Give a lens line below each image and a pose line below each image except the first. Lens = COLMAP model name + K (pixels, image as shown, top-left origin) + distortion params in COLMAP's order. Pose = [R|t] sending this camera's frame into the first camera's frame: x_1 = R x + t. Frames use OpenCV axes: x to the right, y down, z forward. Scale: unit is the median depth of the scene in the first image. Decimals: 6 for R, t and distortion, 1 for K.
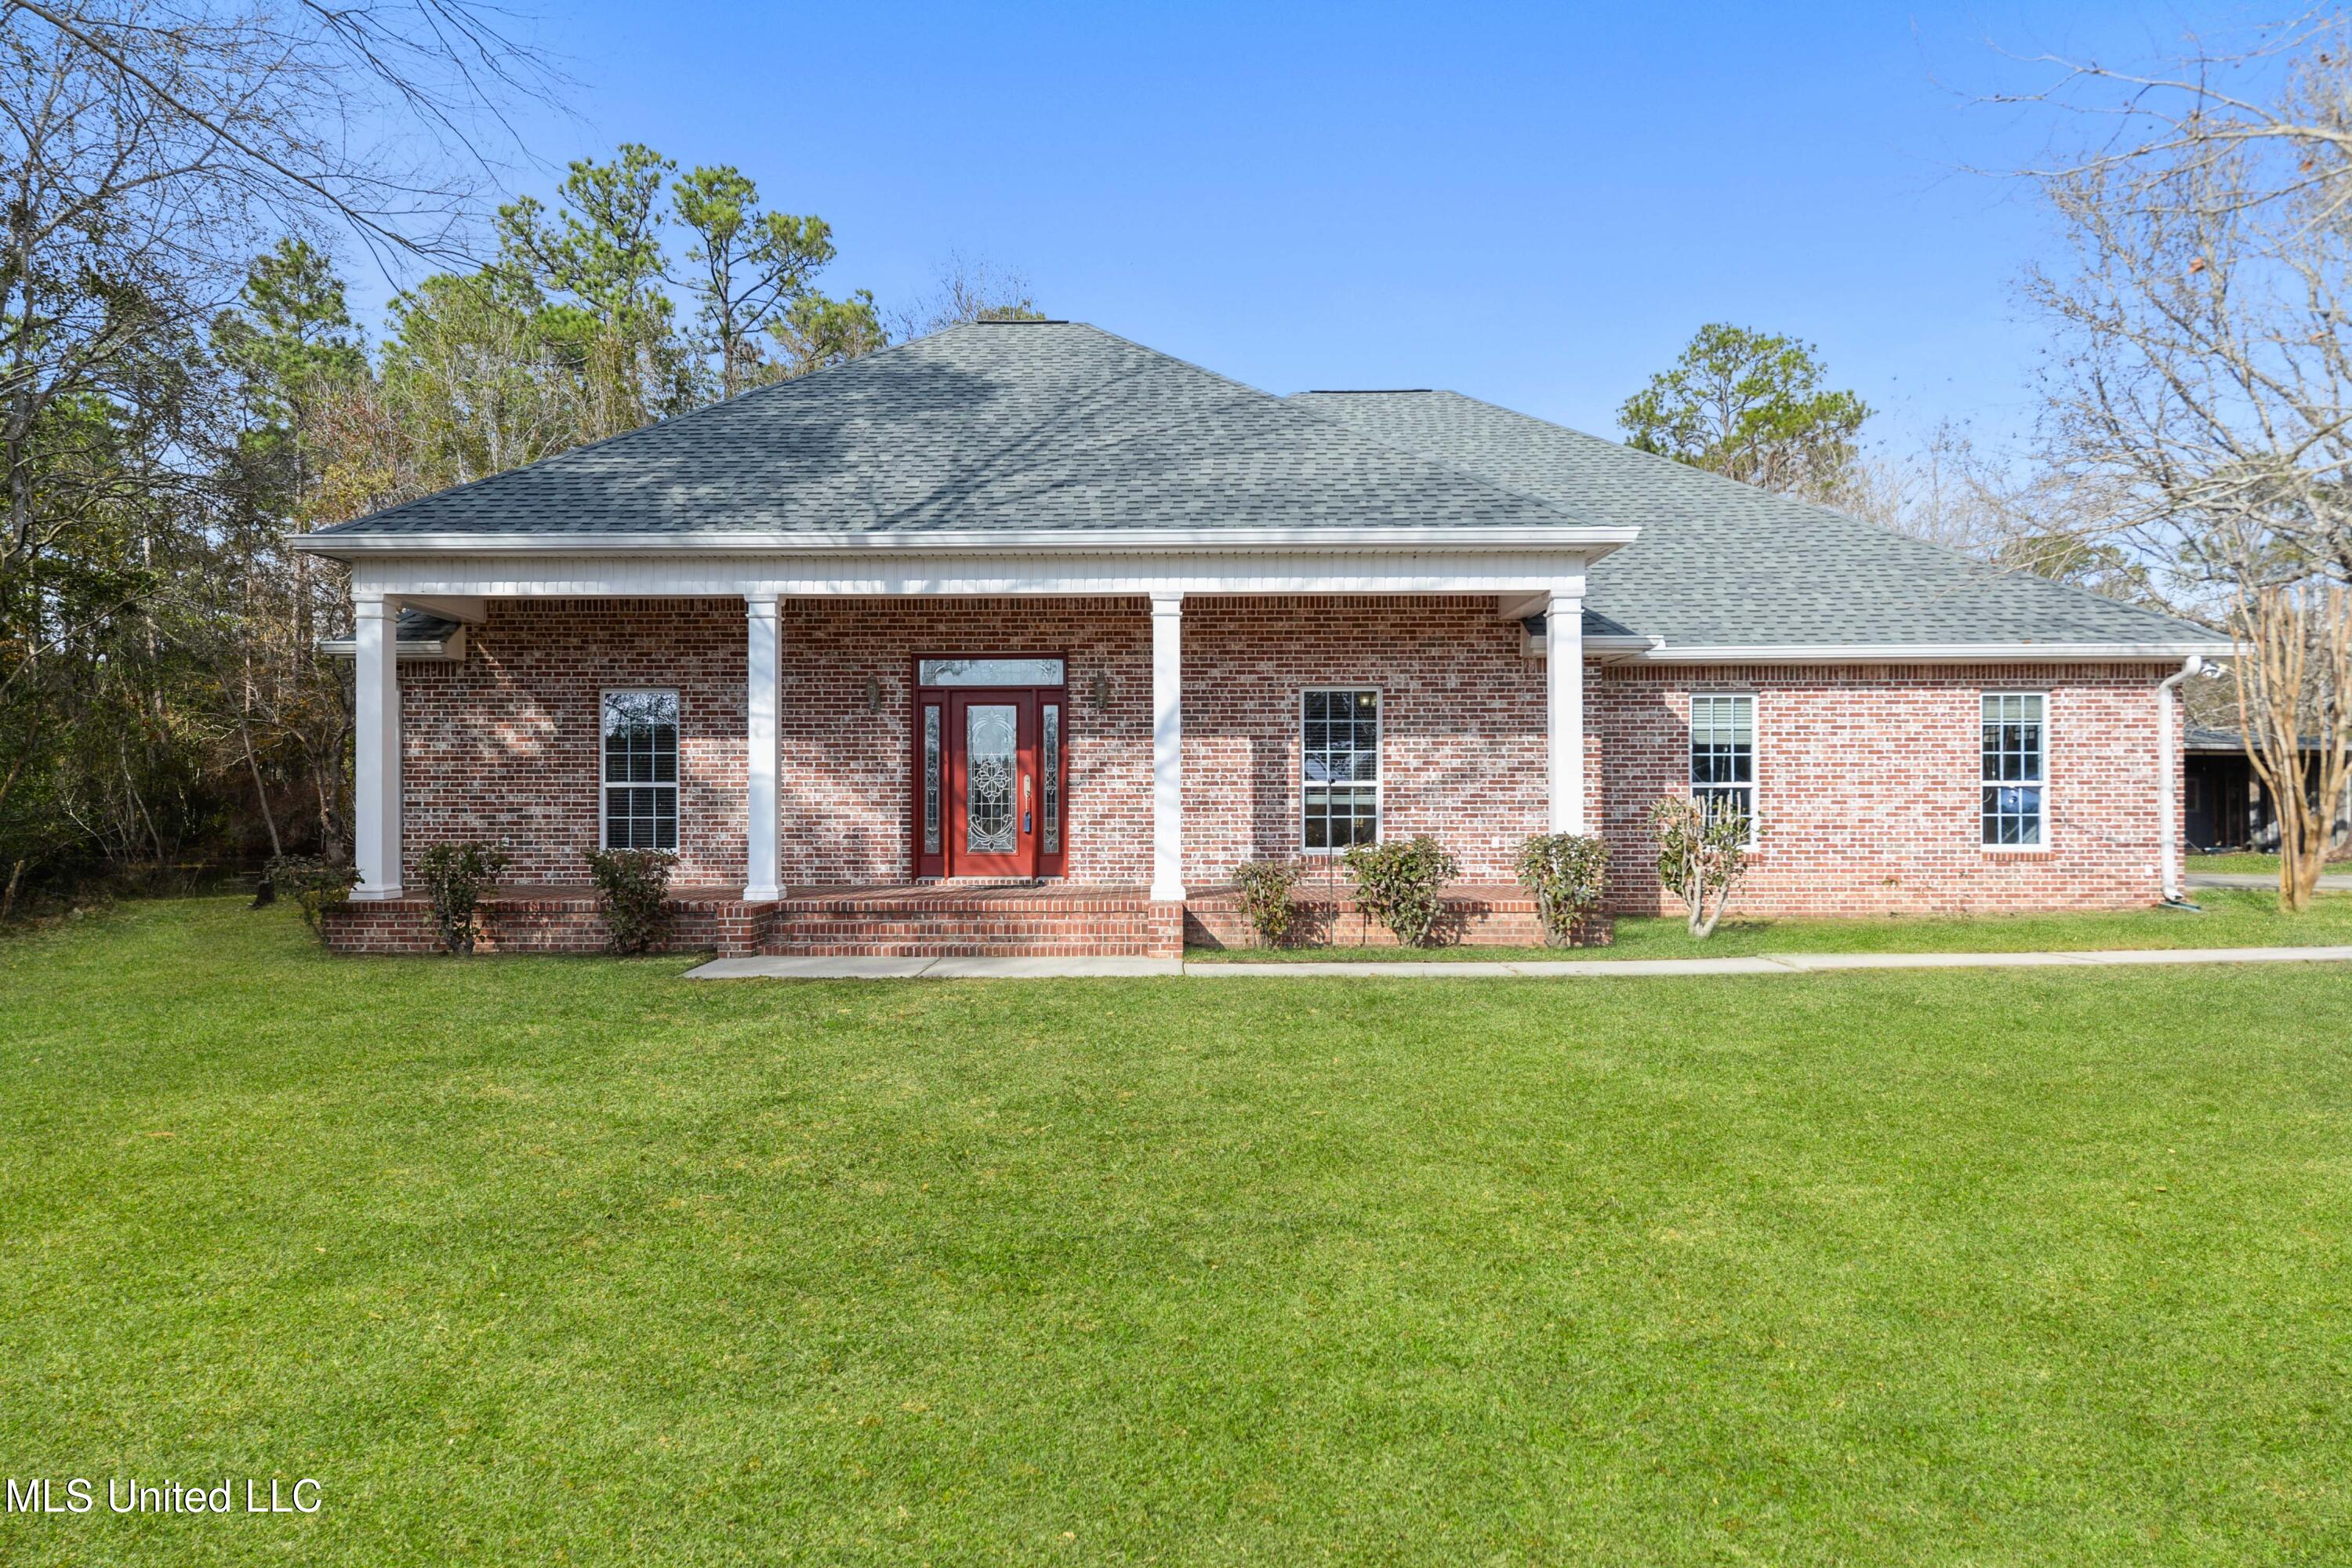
lens RADIAL K [[1347.2, 0, 1175.9], [0, 1347.2, 790.6], [0, 0, 1]] dist [-0.003766, 0.000121]
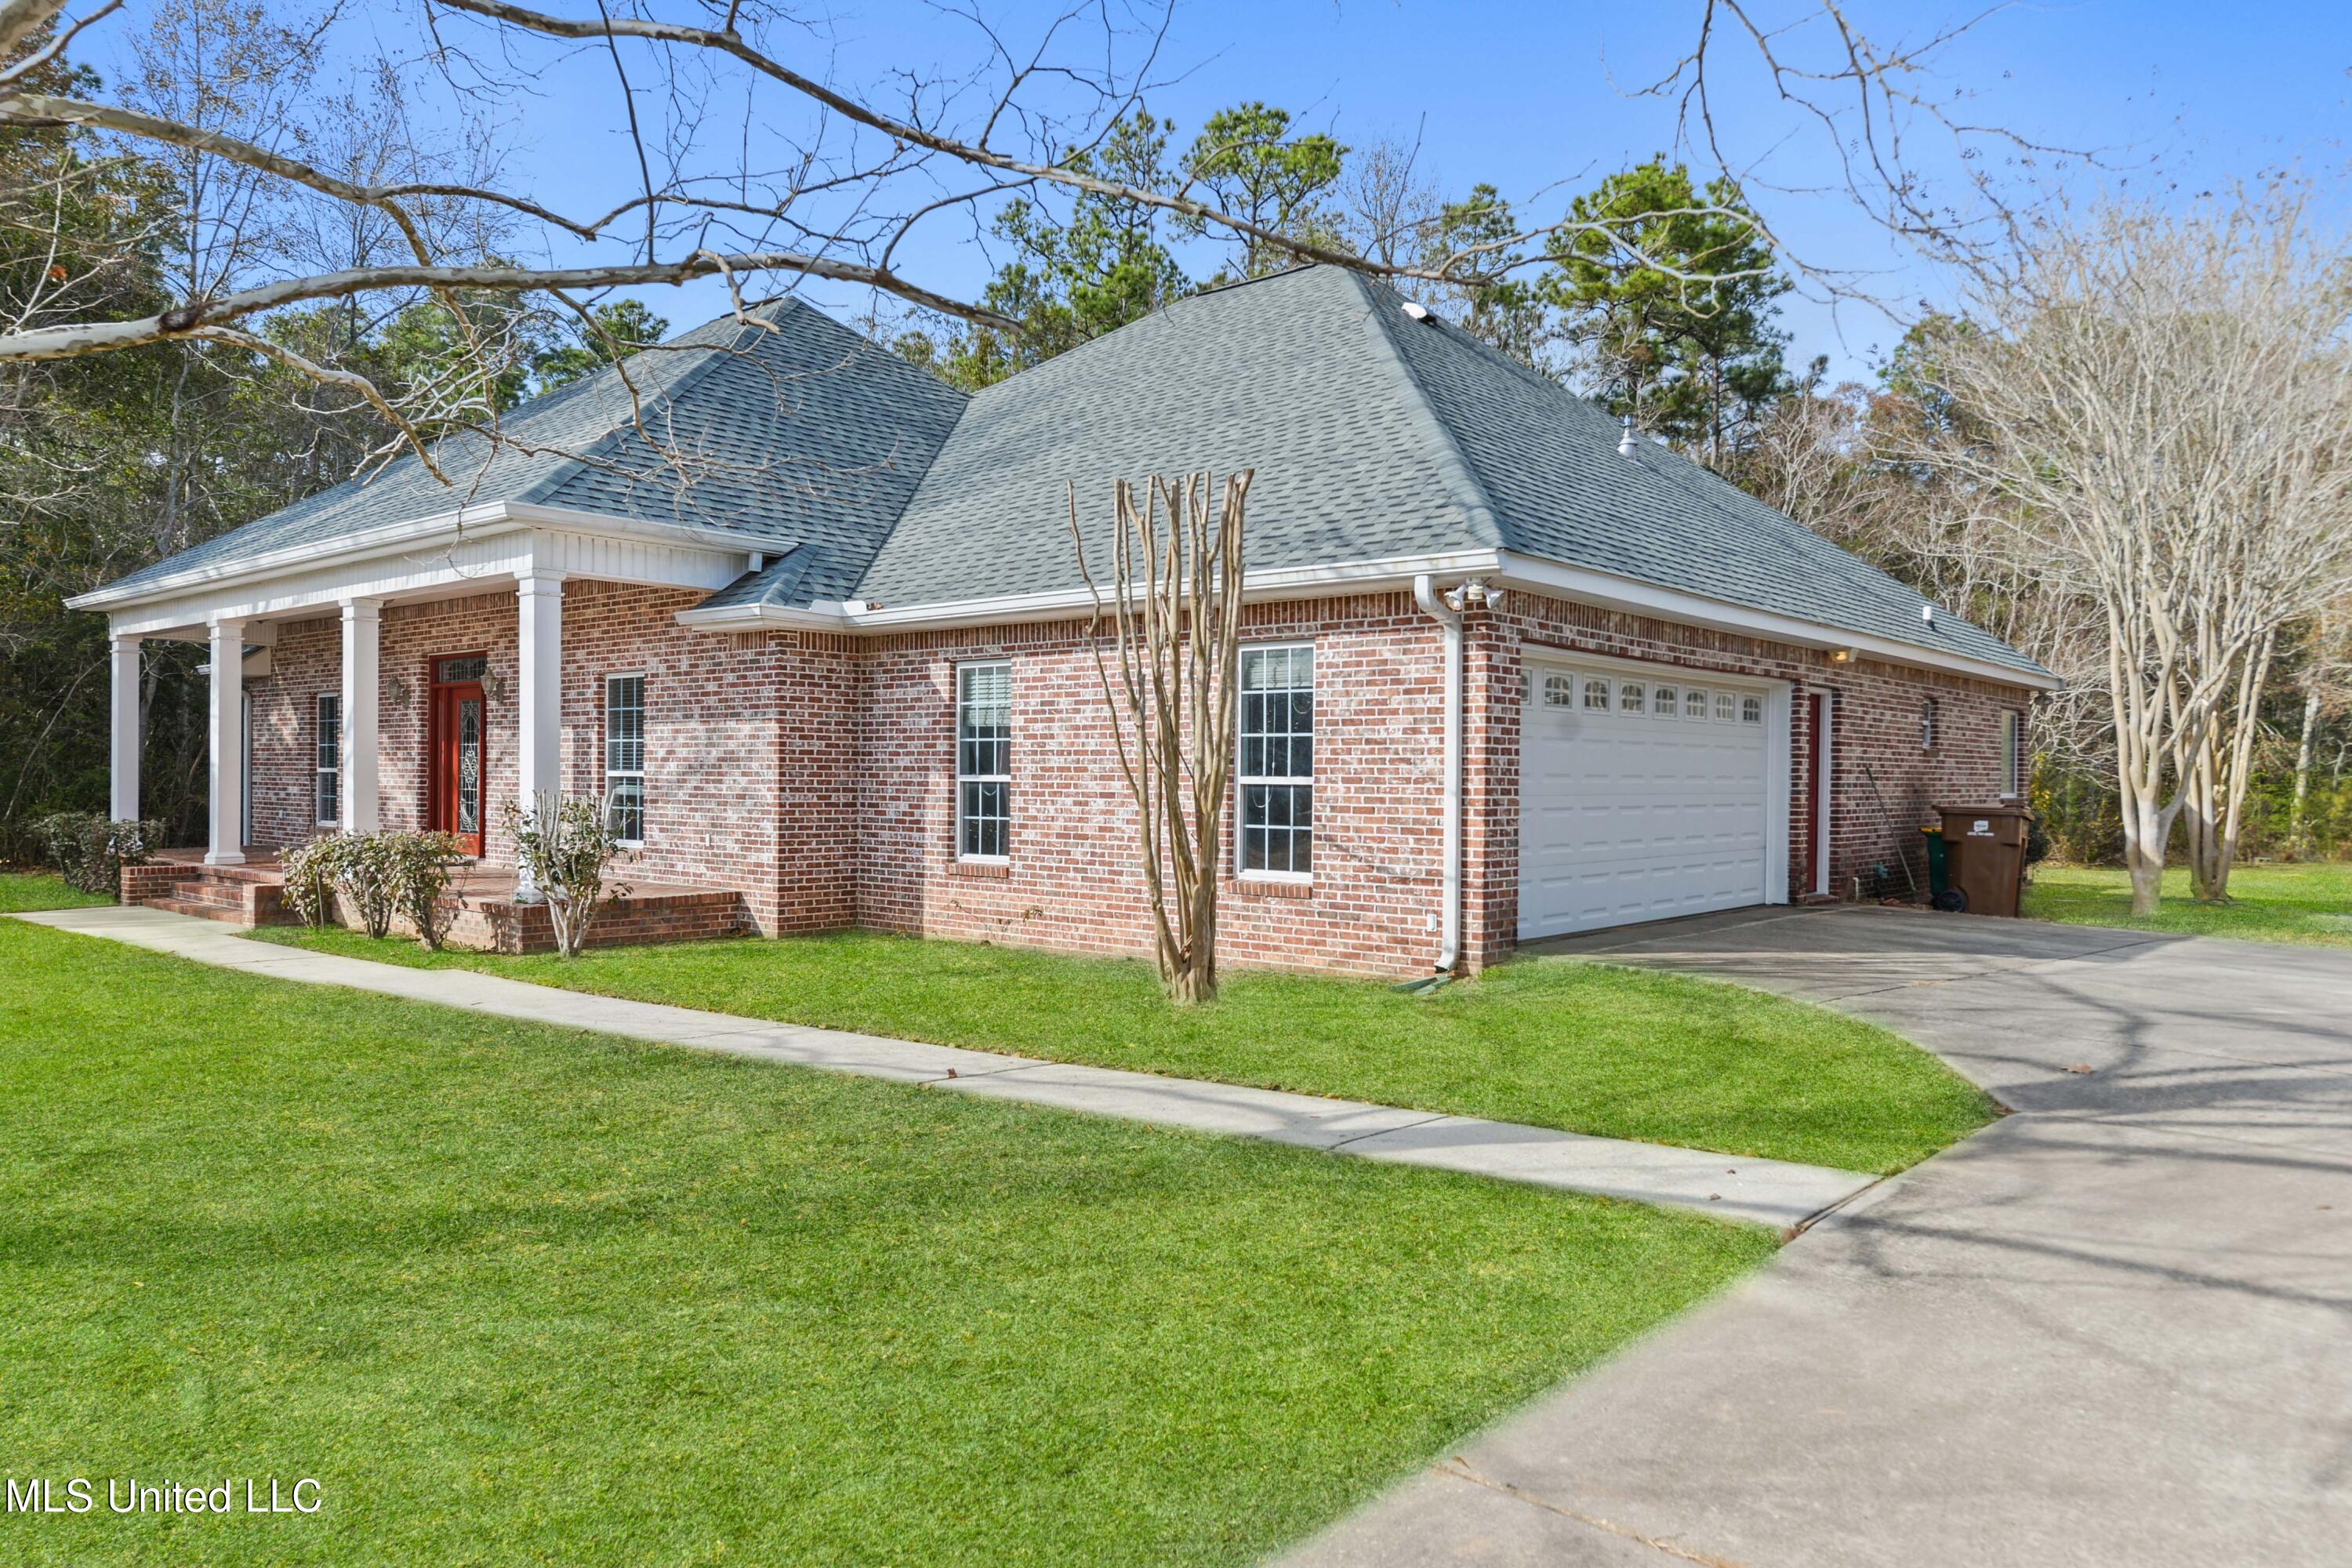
lens RADIAL K [[1633.6, 0, 1175.8], [0, 1633.6, 778.7], [0, 0, 1]] dist [0.000262, 0.000326]
pose [[0.758127, 0.009857, -0.652032, 1.121865], [-0.006698, 0.999951, 0.007329, -0.011888], [0.652072, -0.001189, 0.758156, 0.351574]]
